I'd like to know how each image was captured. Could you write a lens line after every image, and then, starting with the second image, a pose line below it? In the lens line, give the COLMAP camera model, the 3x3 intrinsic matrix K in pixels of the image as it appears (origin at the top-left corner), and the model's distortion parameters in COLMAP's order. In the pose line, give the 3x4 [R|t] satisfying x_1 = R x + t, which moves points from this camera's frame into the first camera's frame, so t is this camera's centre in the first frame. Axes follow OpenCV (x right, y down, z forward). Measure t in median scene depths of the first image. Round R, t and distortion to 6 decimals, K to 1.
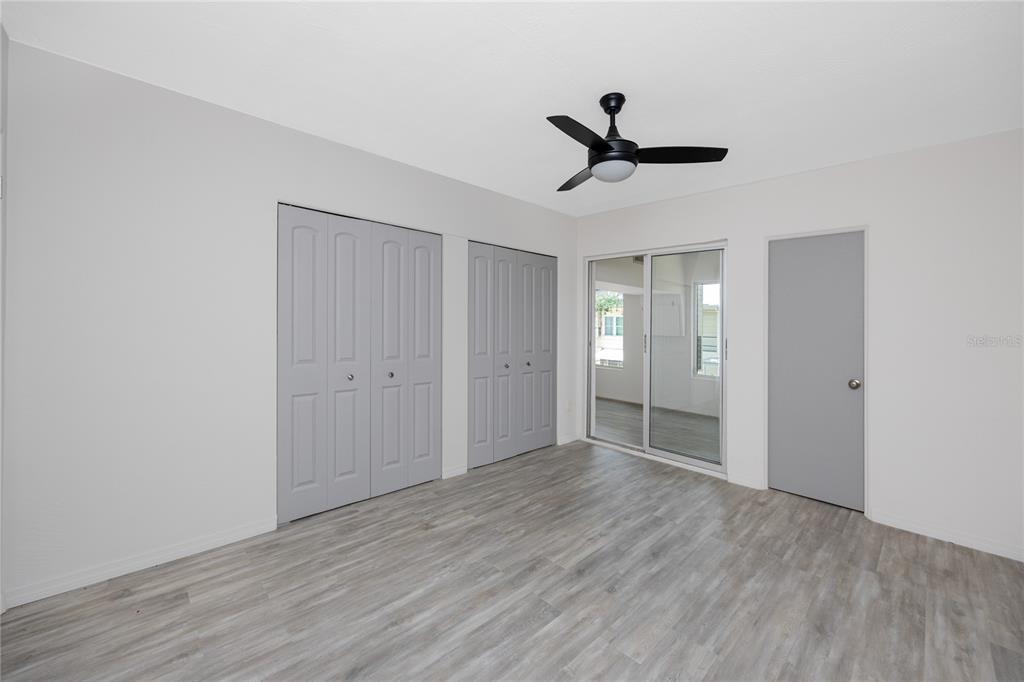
lens RADIAL K [[404.6, 0, 518.1], [0, 404.6, 320.3], [0, 0, 1]] dist [0.001367, -0.000248]
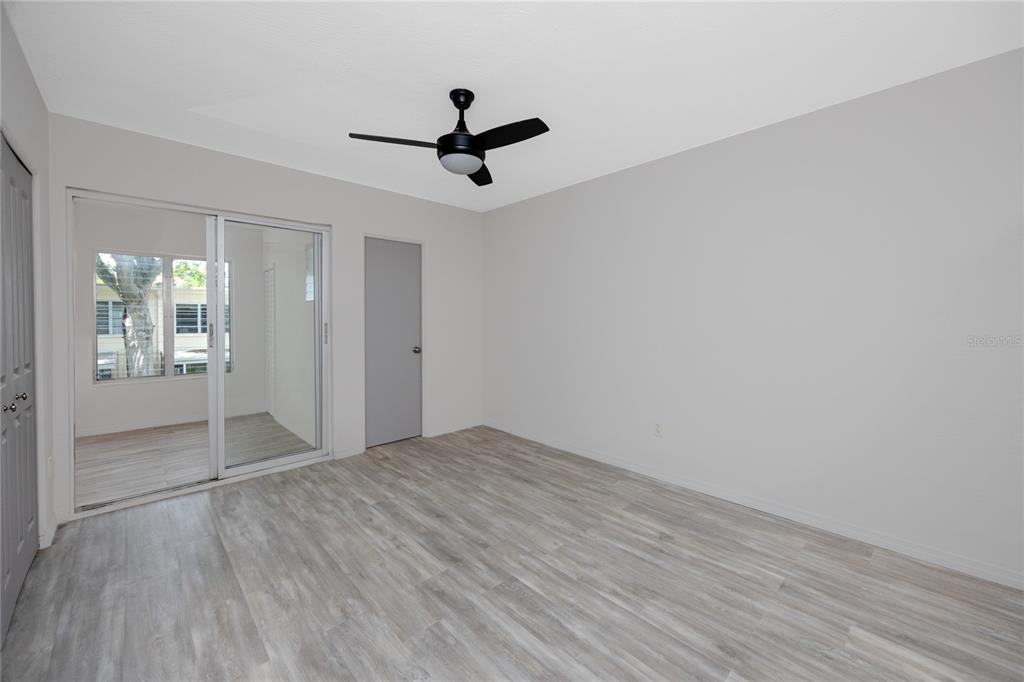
lens RADIAL K [[404.6, 0, 518.1], [0, 404.6, 320.3], [0, 0, 1]] dist [0.001367, -0.000248]
pose [[0.010478, -0.030181, 0.999490, -0.776991], [-0.008595, 0.999505, 0.030272, 0.005513], [-0.999908, -0.008908, 0.010213, 0.801300]]
